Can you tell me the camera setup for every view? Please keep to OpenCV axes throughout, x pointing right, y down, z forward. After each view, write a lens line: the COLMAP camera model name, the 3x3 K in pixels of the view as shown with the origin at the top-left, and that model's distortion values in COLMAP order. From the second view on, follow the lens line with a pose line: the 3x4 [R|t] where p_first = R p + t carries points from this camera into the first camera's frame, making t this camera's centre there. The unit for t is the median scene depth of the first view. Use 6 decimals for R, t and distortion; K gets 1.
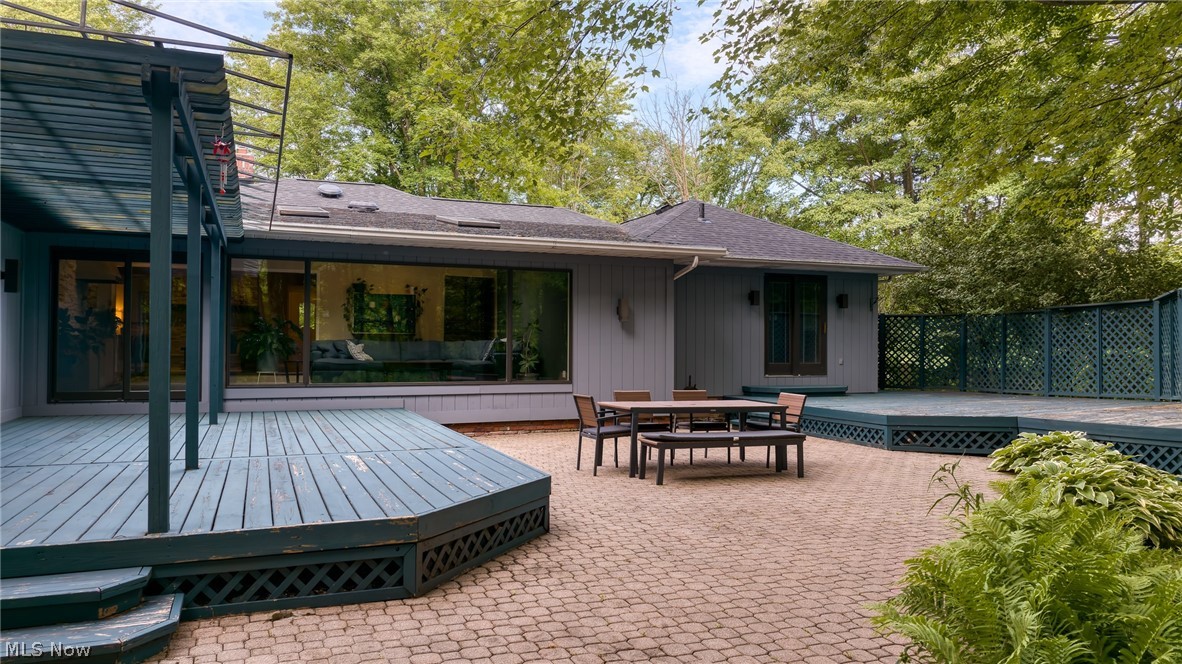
lens RADIAL K [[828.9, 0, 590.8], [0, 828.9, 334.5], [0, 0, 1]] dist [0.009952, -0.010311]
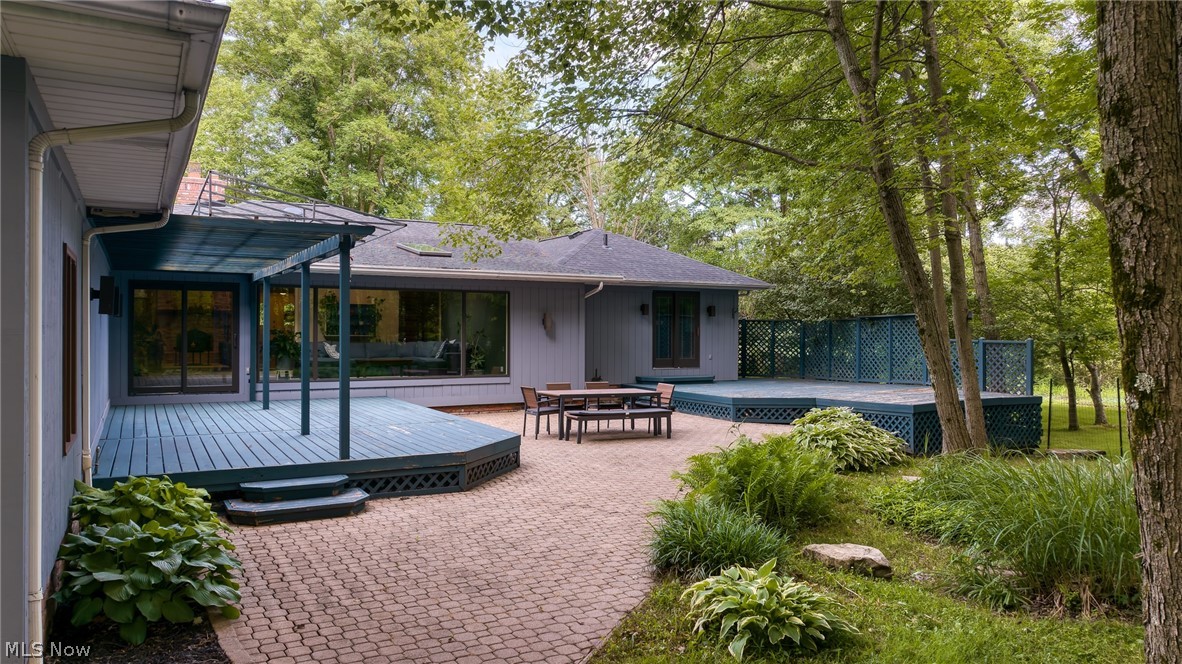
lens RADIAL K [[828.9, 0, 591.6], [0, 828.9, 331.9], [0, 0, 1]] dist [0.009952, -0.010311]
pose [[0.993101, -0.001538, 0.117253, -0.059669], [-0.000324, 0.999874, 0.015863, -0.042611], [-0.117263, -0.015792, 0.992975, -0.431340]]
